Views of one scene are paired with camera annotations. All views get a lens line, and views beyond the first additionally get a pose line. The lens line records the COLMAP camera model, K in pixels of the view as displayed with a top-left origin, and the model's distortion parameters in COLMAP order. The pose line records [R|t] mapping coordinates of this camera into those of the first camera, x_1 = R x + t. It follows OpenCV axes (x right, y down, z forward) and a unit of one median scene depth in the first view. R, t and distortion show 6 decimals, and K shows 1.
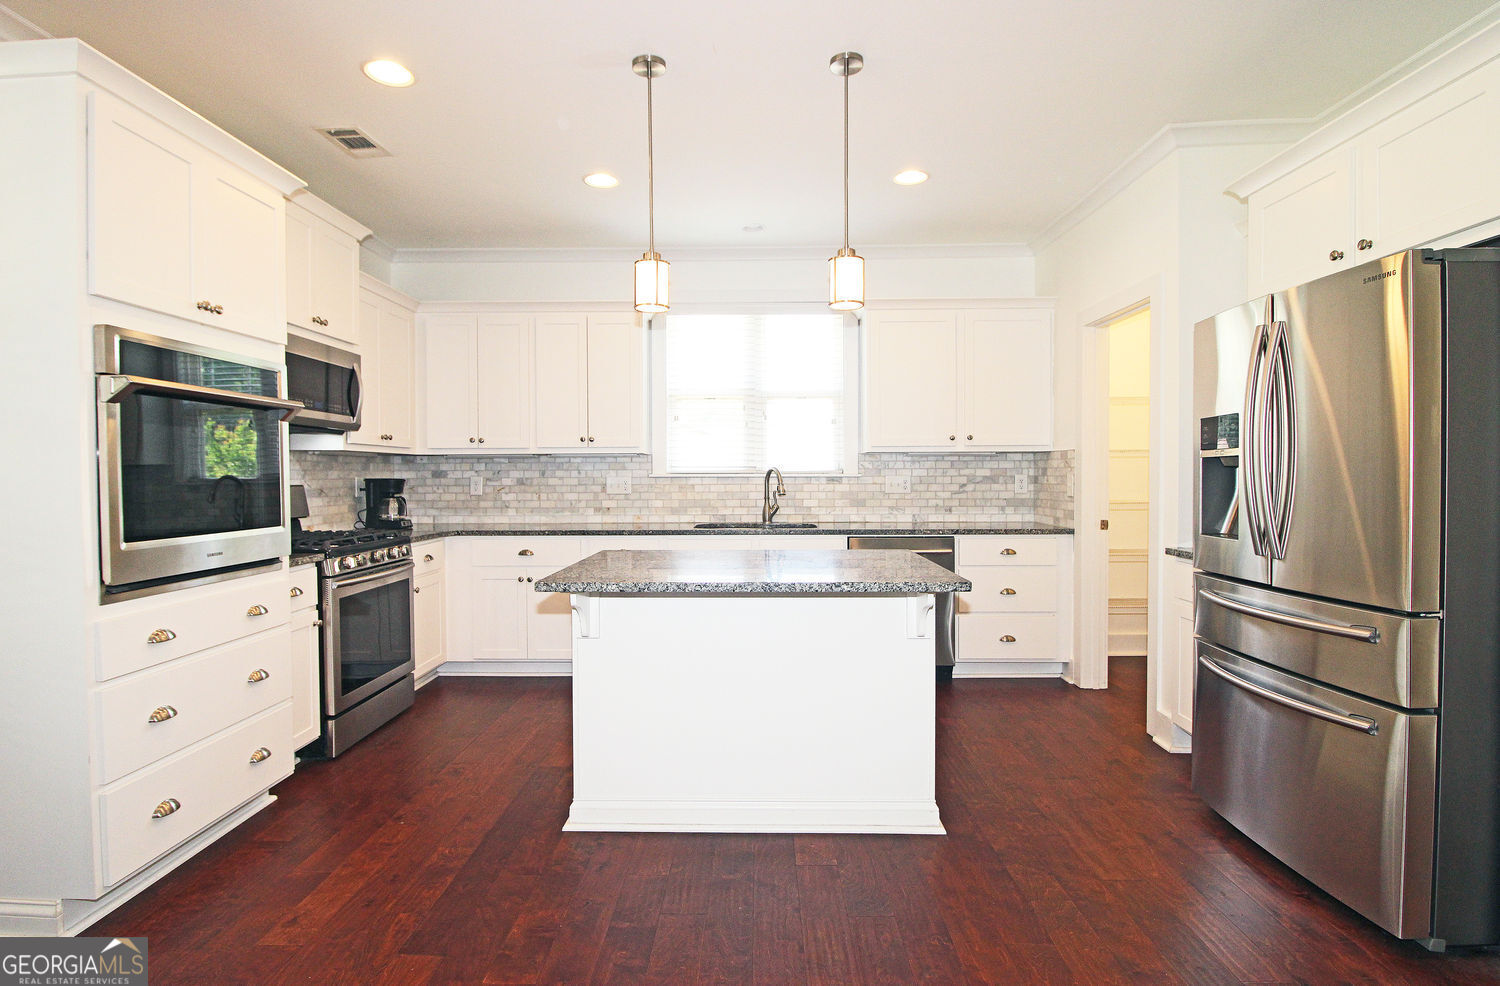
lens RADIAL K [[711.0, 0, 750.0], [0, 711.0, 493.0], [0, 0, 1]] dist [-0.022875, -0.000391]
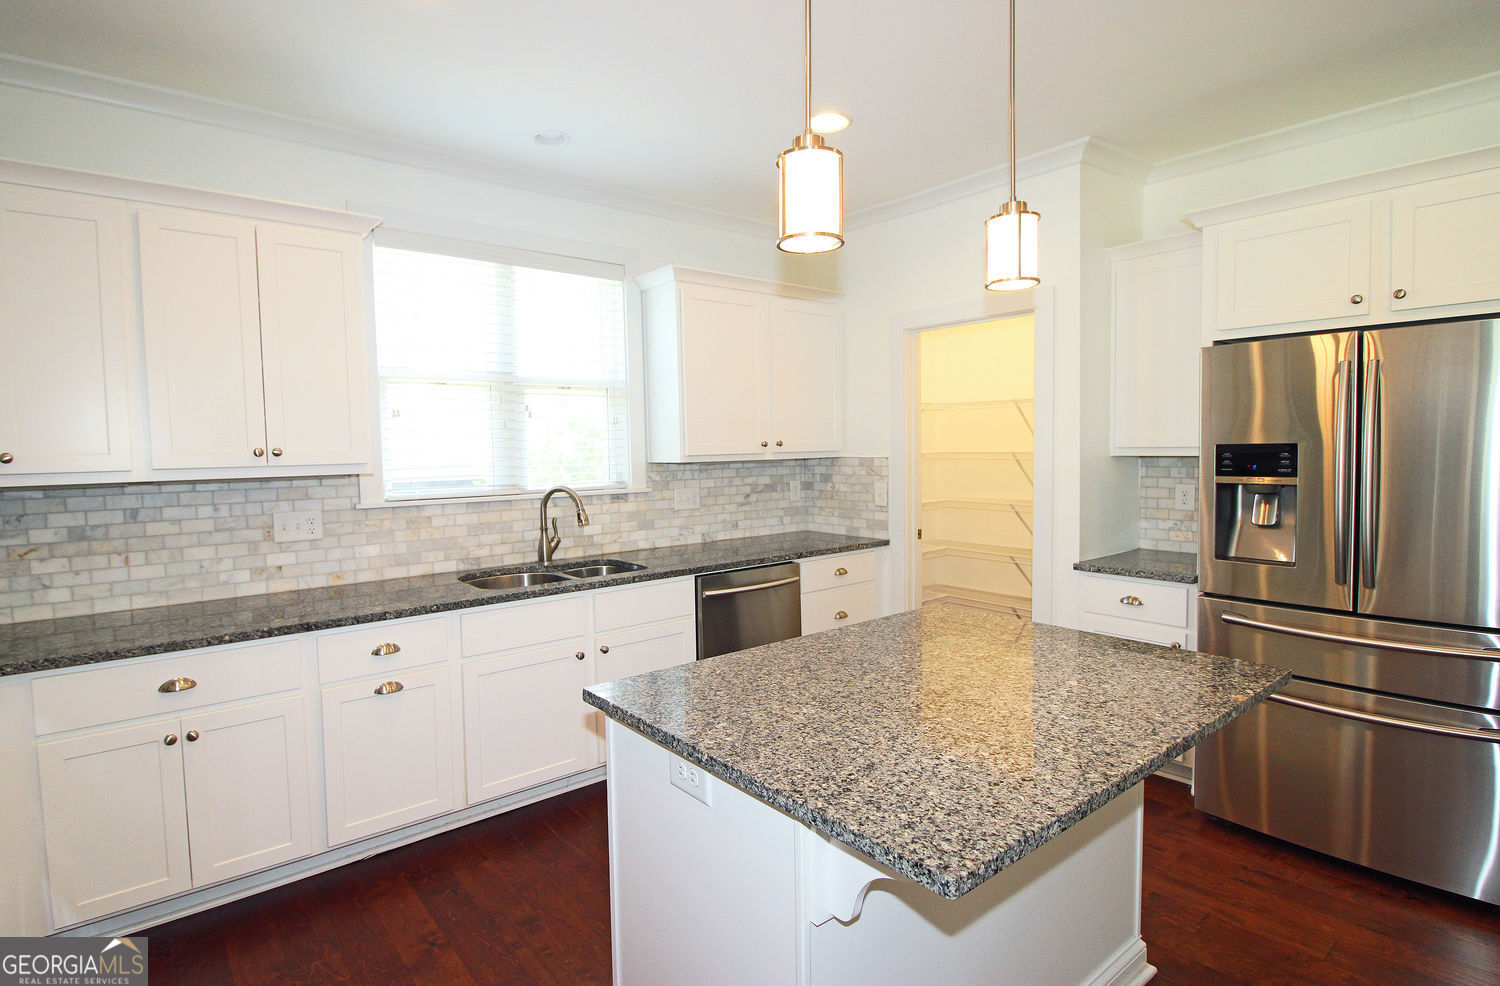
lens RADIAL K [[711.0, 0, 750.0], [0, 711.0, 493.0], [0, 0, 1]] dist [-0.022875, -0.000391]
pose [[0.786425, -0.048096, 0.615810, -0.248513], [0.033539, 0.998818, 0.035179, -0.046348], [-0.616774, -0.007013, 0.787109, 0.308080]]
